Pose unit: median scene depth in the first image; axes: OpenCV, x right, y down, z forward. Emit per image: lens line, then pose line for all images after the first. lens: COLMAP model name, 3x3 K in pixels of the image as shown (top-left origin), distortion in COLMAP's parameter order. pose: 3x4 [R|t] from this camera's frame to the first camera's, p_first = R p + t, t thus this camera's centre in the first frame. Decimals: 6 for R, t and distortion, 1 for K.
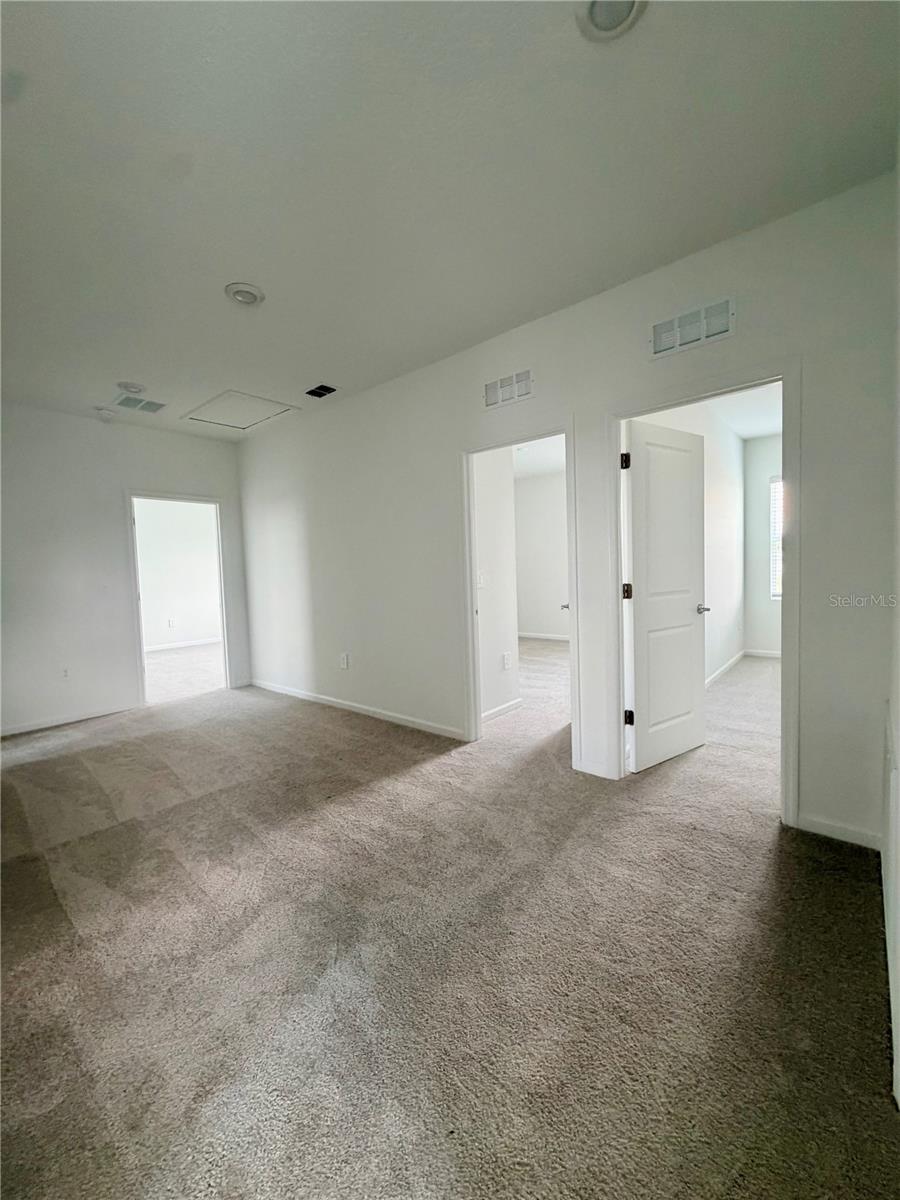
lens RADIAL K [[478.1, 0, 449.1], [0, 478.1, 596.4], [0, 0, 1]] dist [-0.000615, 0.000412]
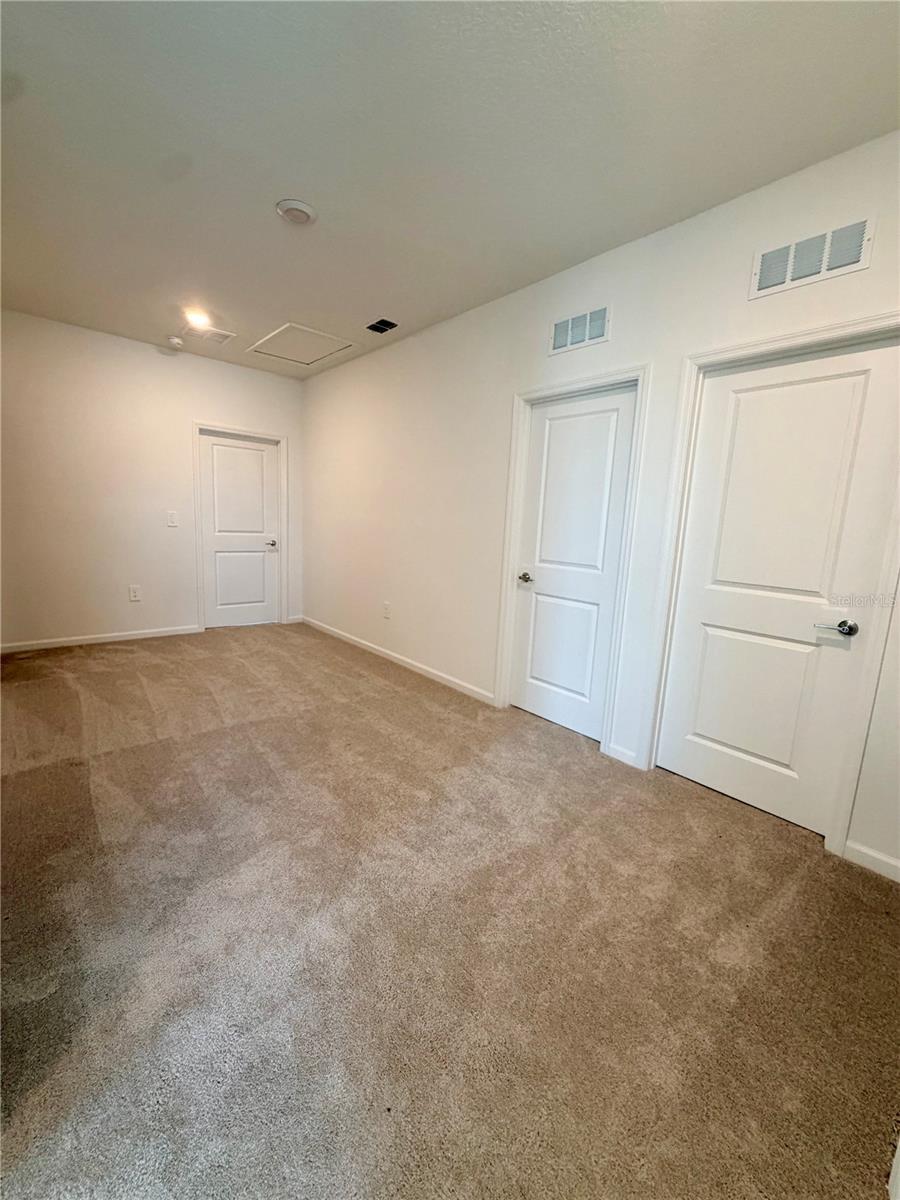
lens RADIAL K [[478.1, 0, 449.1], [0, 478.1, 596.4], [0, 0, 1]] dist [-0.000615, 0.000412]
pose [[0.986022, 0.104359, -0.129882, 0.071983], [-0.090573, 0.990030, 0.107879, -0.026650], [0.139845, -0.094607, 0.985643, 0.066281]]
